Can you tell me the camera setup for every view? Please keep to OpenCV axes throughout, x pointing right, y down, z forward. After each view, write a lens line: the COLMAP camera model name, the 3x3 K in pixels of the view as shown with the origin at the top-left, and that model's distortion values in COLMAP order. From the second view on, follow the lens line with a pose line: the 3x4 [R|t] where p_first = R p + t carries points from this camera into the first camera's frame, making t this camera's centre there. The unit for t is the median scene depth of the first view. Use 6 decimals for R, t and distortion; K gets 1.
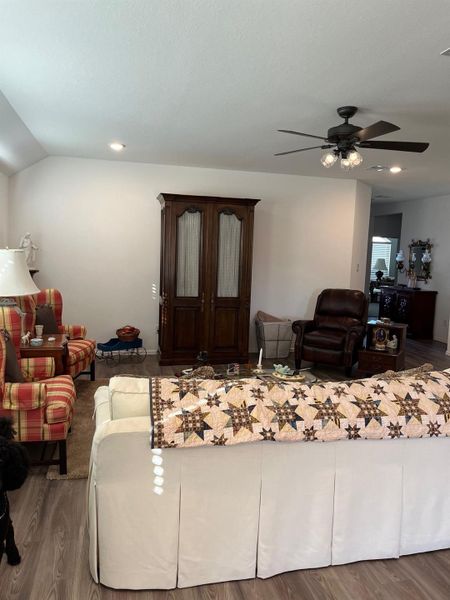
lens RADIAL K [[451.1, 0, 228.3], [0, 451.1, 298.5], [0, 0, 1]] dist [0.003885, -0.001054]
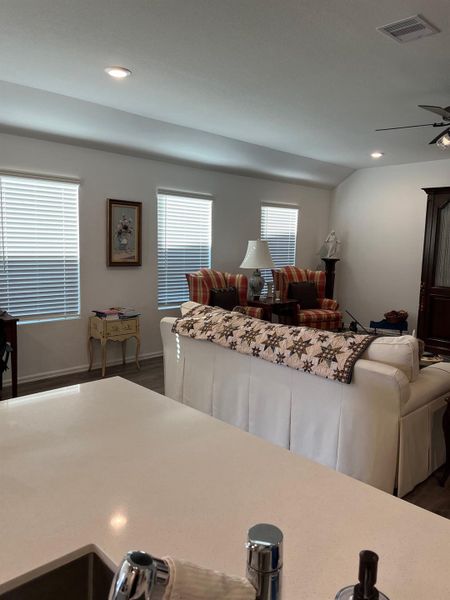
lens RADIAL K [[451.1, 0, 228.3], [0, 451.1, 298.5], [0, 0, 1]] dist [0.003885, -0.001054]
pose [[0.513850, 0.082609, -0.853894, 0.866748], [-0.091669, 0.994941, 0.041090, 0.041949], [0.852969, 0.057161, 0.518823, 0.088209]]
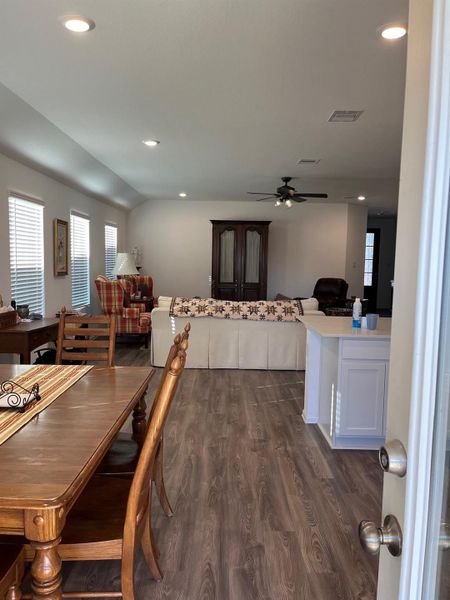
lens RADIAL K [[451.1, 0, 228.3], [0, 451.1, 298.5], [0, 0, 1]] dist [0.003885, -0.001054]
pose [[0.974248, 0.003050, -0.225459, 0.458245], [-0.008080, 0.999739, -0.021390, 0.145131], [0.225335, 0.022661, 0.974018, -0.944027]]
